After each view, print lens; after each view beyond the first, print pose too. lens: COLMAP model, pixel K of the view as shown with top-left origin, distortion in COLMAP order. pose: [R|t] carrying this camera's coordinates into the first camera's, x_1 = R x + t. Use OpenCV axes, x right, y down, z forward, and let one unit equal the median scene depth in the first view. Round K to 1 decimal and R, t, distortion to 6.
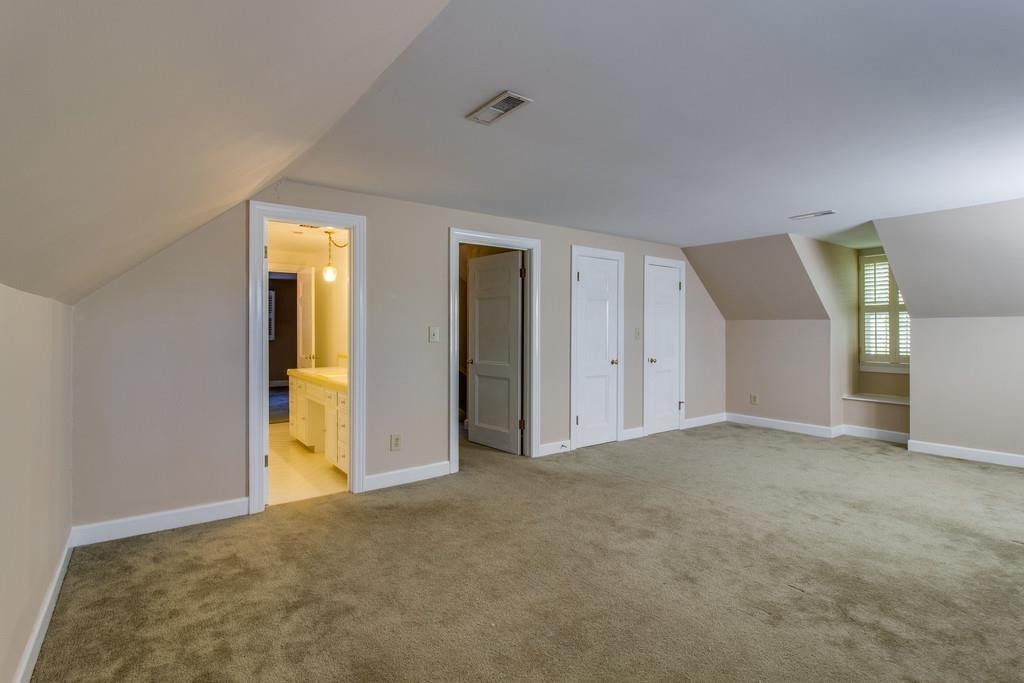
lens RADIAL K [[532.7, 0, 500.9], [0, 532.7, 325.8], [0, 0, 1]] dist [-0.001521, 0.001027]
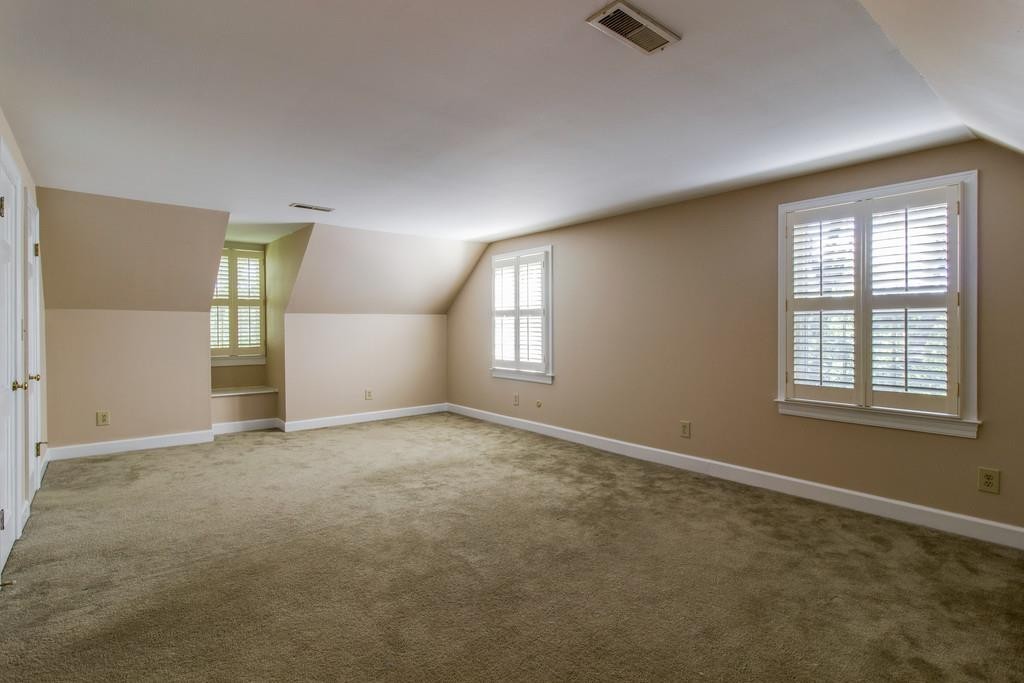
lens RADIAL K [[532.7, 0, 500.9], [0, 532.7, 325.8], [0, 0, 1]] dist [-0.001521, 0.001027]
pose [[-0.103008, -0.002545, 0.994677, -0.371778], [-0.006500, 0.999977, 0.001886, 0.007190], [-0.994659, -0.006272, -0.103022, 0.647180]]
